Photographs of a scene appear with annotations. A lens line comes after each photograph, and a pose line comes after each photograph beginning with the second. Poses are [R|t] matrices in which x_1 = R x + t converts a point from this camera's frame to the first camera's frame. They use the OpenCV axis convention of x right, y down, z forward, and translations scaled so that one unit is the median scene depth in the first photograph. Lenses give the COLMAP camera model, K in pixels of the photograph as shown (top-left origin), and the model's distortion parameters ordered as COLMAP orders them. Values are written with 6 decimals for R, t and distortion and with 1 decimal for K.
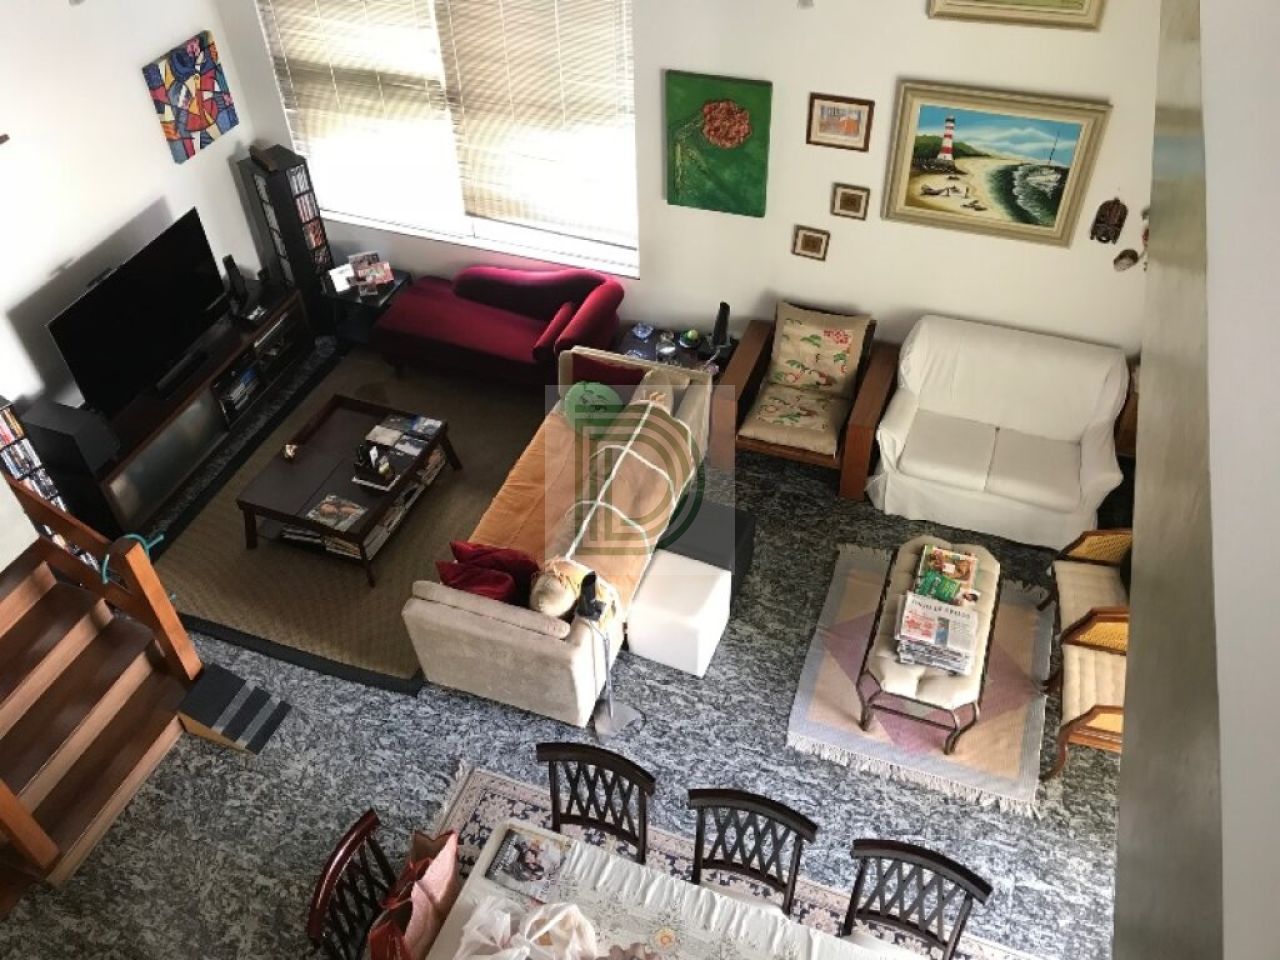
lens RADIAL K [[1053.4, 0, 628.1], [0, 1053.4, 481.4], [0, 0, 1]] dist [0.030591, -0.001677]
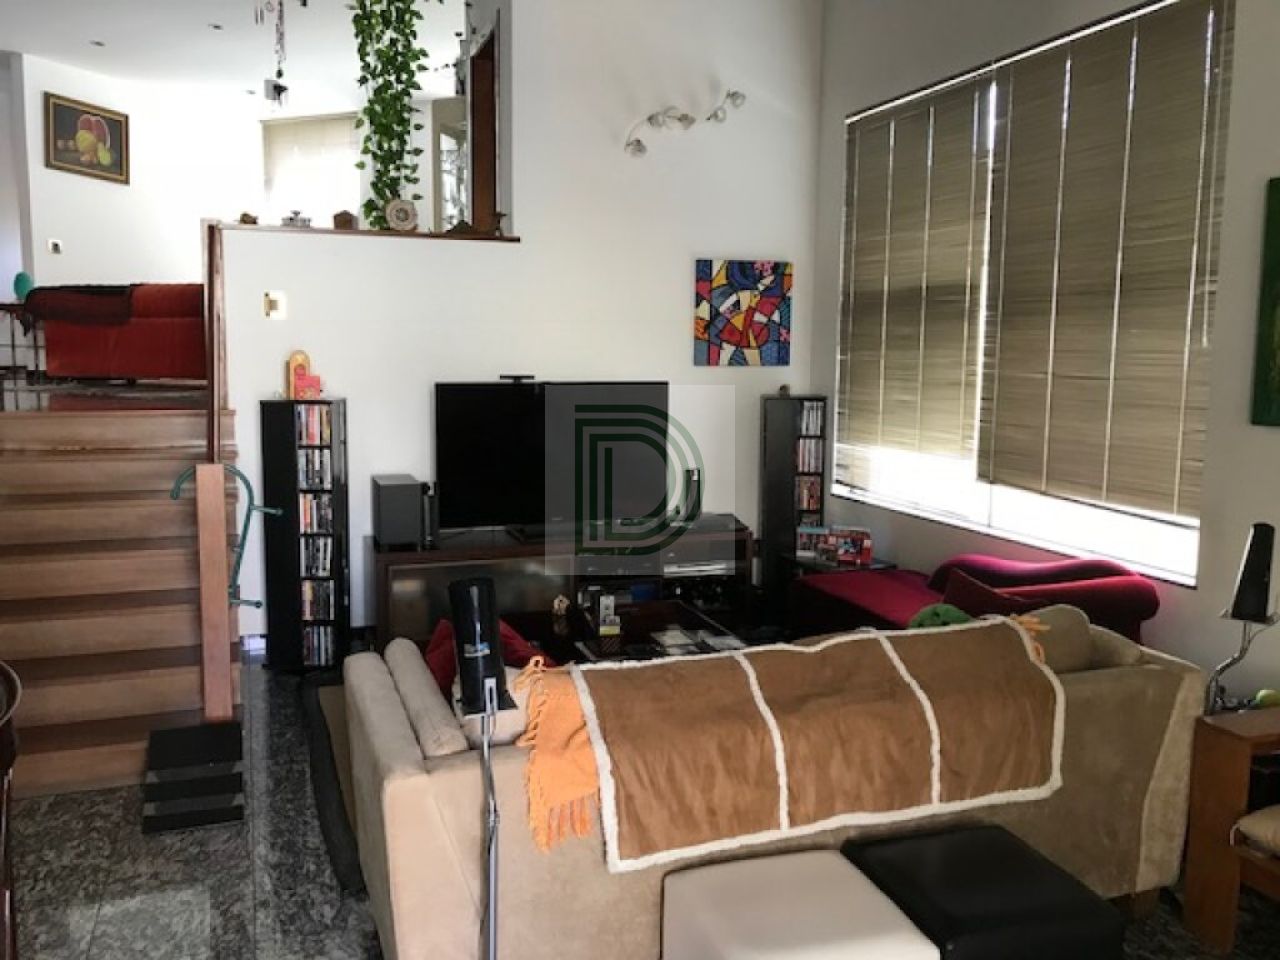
lens RADIAL K [[1053.4, 0, 628.1], [0, 1053.4, 481.4], [0, 0, 1]] dist [0.030591, -0.001677]
pose [[0.647207, 0.128225, -0.751453, 0.236584], [-0.554214, 0.755983, -0.348333, 0.126456], [0.523421, 0.641909, 0.560342, 0.524337]]
